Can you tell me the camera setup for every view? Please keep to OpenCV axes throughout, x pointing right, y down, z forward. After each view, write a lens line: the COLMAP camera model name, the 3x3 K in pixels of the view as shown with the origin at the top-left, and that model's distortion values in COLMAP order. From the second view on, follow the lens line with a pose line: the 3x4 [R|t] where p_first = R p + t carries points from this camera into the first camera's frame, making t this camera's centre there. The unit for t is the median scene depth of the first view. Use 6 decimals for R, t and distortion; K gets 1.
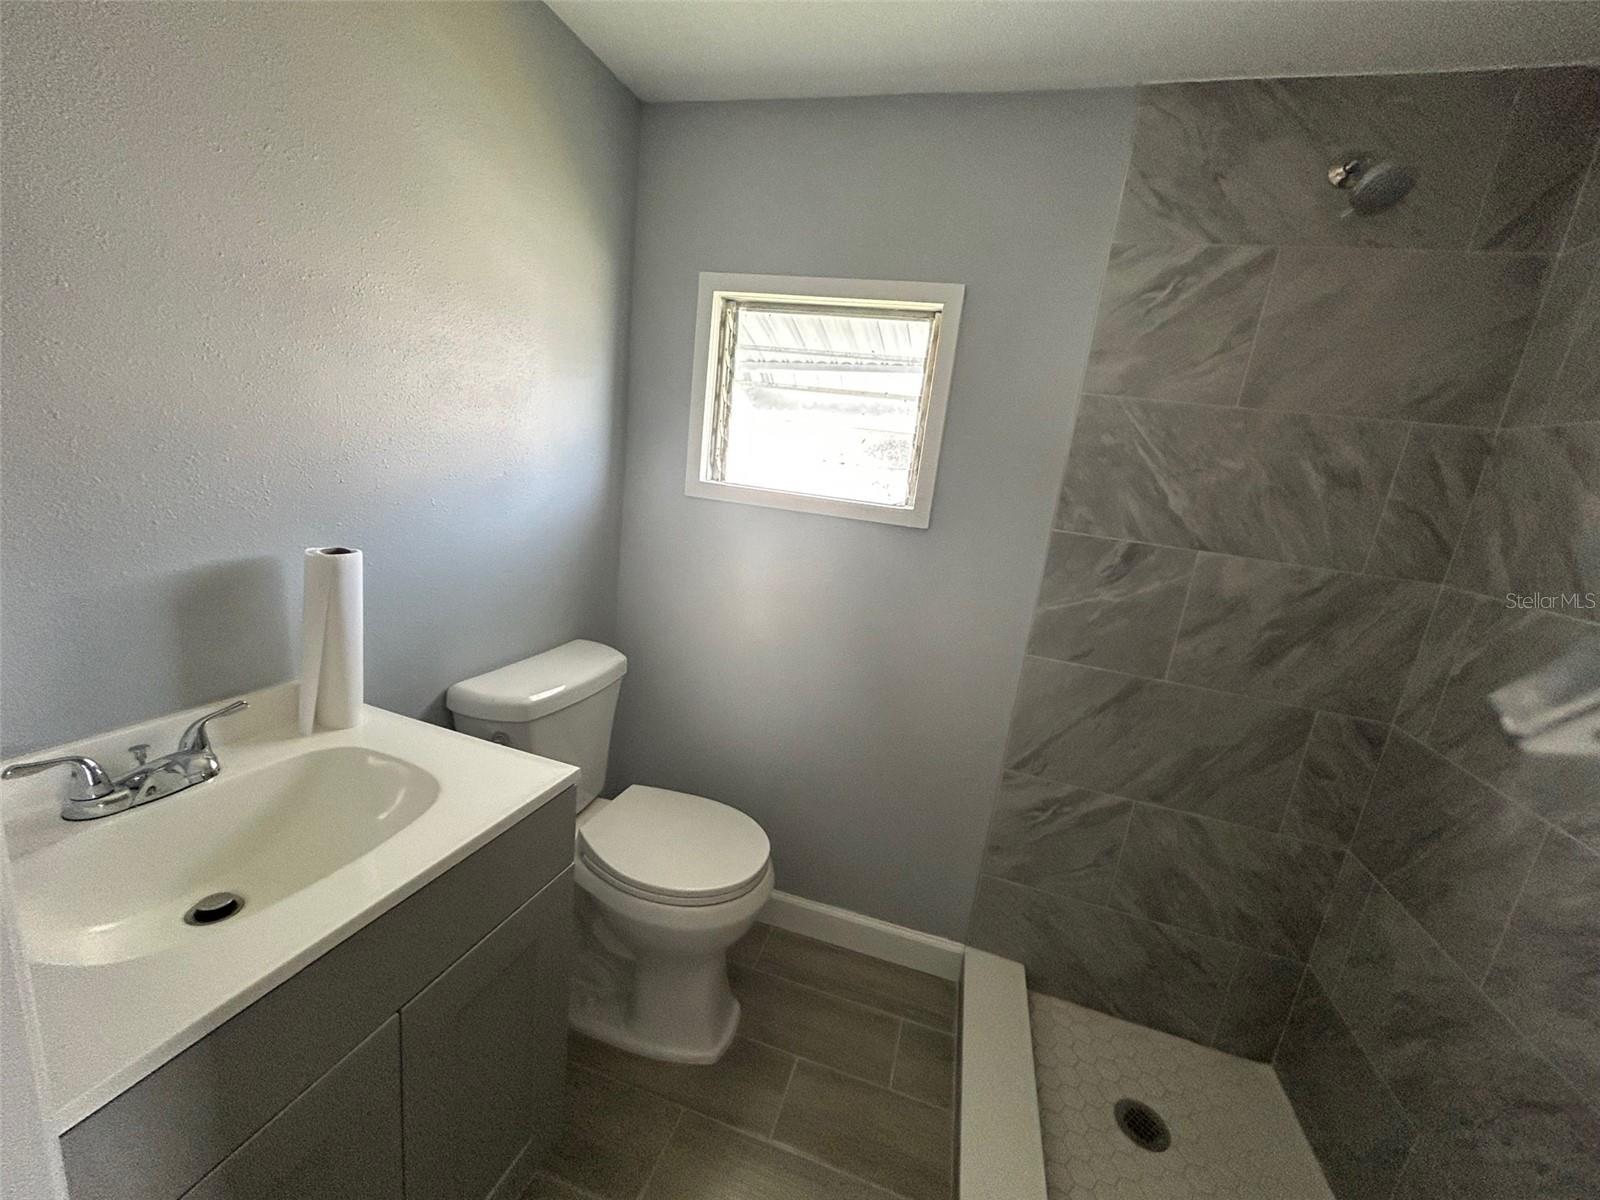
lens RADIAL K [[643.6, 0, 800.9], [0, 643.6, 605.2], [0, 0, 1]] dist [0.002279, 0.001054]
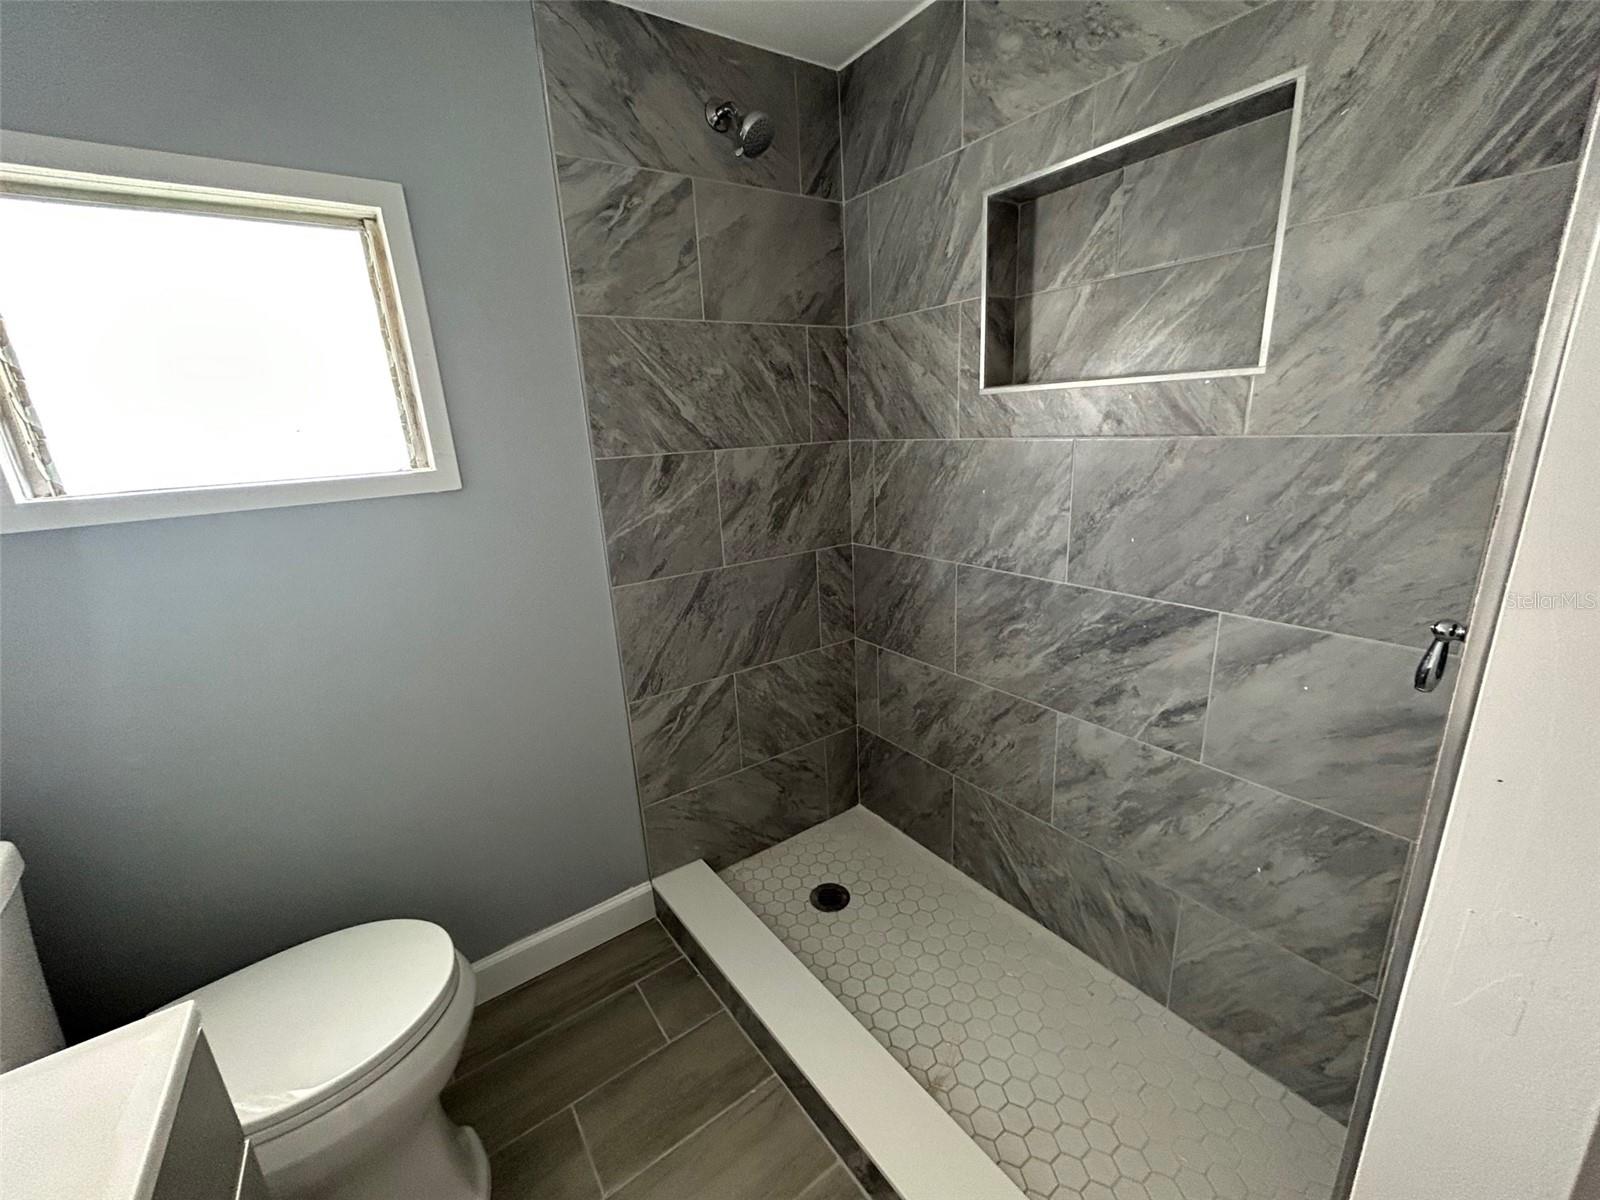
lens RADIAL K [[643.6, 0, 798.6], [0, 643.6, 600.1], [0, 0, 1]] dist [0.002279, 0.001054]
pose [[0.609804, -0.355307, 0.708447, -0.208704], [0.303139, 0.930474, 0.205729, -0.025383], [-0.732288, 0.089303, 0.675114, 0.133166]]
